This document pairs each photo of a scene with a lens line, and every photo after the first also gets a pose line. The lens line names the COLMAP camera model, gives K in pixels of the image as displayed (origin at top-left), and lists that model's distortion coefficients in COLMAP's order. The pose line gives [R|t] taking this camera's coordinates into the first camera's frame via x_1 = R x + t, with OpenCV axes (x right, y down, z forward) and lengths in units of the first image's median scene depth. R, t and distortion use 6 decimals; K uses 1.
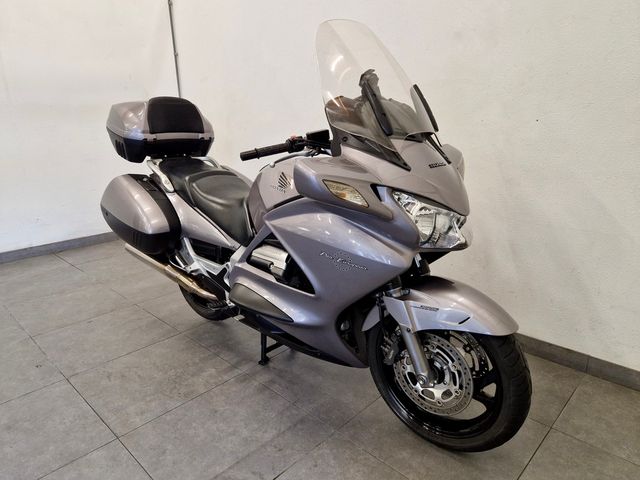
lens RADIAL K [[431.6, 0, 317.7], [0, 431.6, 241.4], [0, 0, 1]] dist [0.045485, -0.034379]
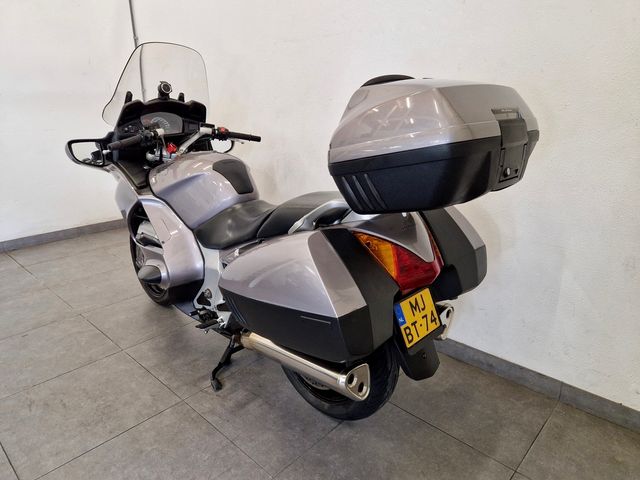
lens RADIAL K [[431.6, 0, 322.0], [0, 431.6, 235.2], [0, 0, 1]] dist [0.045485, -0.034379]
pose [[0.999781, 0.006764, 0.019789, 0.106811], [-0.007132, 0.999802, 0.018589, -0.064414], [-0.019660, -0.018726, 0.999631, 0.111711]]
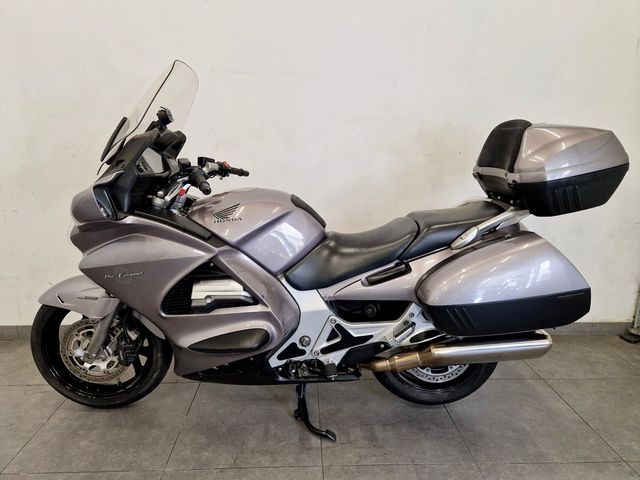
lens RADIAL K [[431.6, 0, 317.9], [0, 431.6, 234.4], [0, 0, 1]] dist [0.045485, -0.034379]
pose [[0.691686, -0.135098, 0.709450, -0.761918], [0.176449, 0.984190, 0.015384, -0.141529], [-0.700312, 0.114541, 0.704588, 0.441496]]
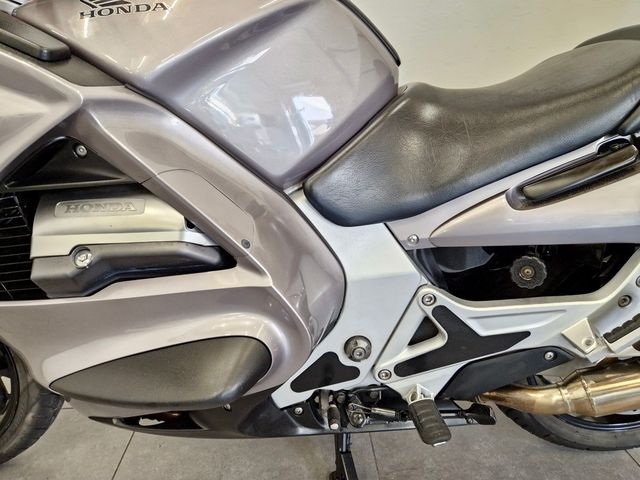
lens RADIAL K [[431.6, 0, 321.2], [0, 431.6, 243.7], [0, 0, 1]] dist [0.045485, -0.034379]
pose [[0.677552, -0.256120, 0.689439, -0.408629], [0.204417, 0.966051, 0.157986, -0.061440], [-0.706497, 0.033890, 0.706905, 0.898612]]
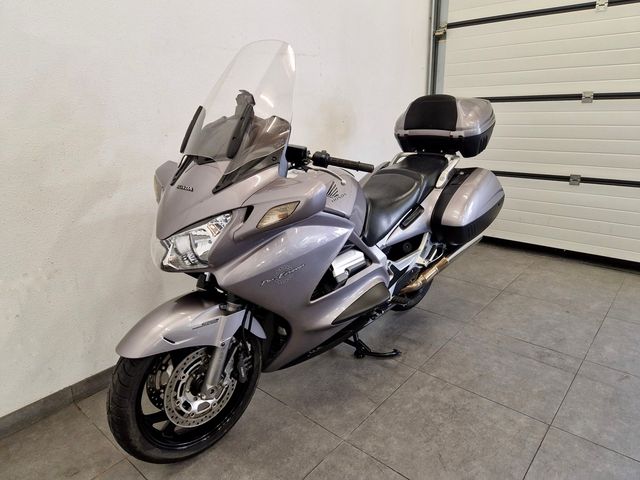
lens RADIAL K [[431.6, 0, 312.7], [0, 431.6, 235.9], [0, 0, 1]] dist [0.045485, -0.034379]
pose [[-0.045085, -0.279359, 0.959128, -1.179094], [0.303826, 0.910788, 0.279561, -0.389787], [-0.951660, 0.304012, 0.043813, 1.218573]]
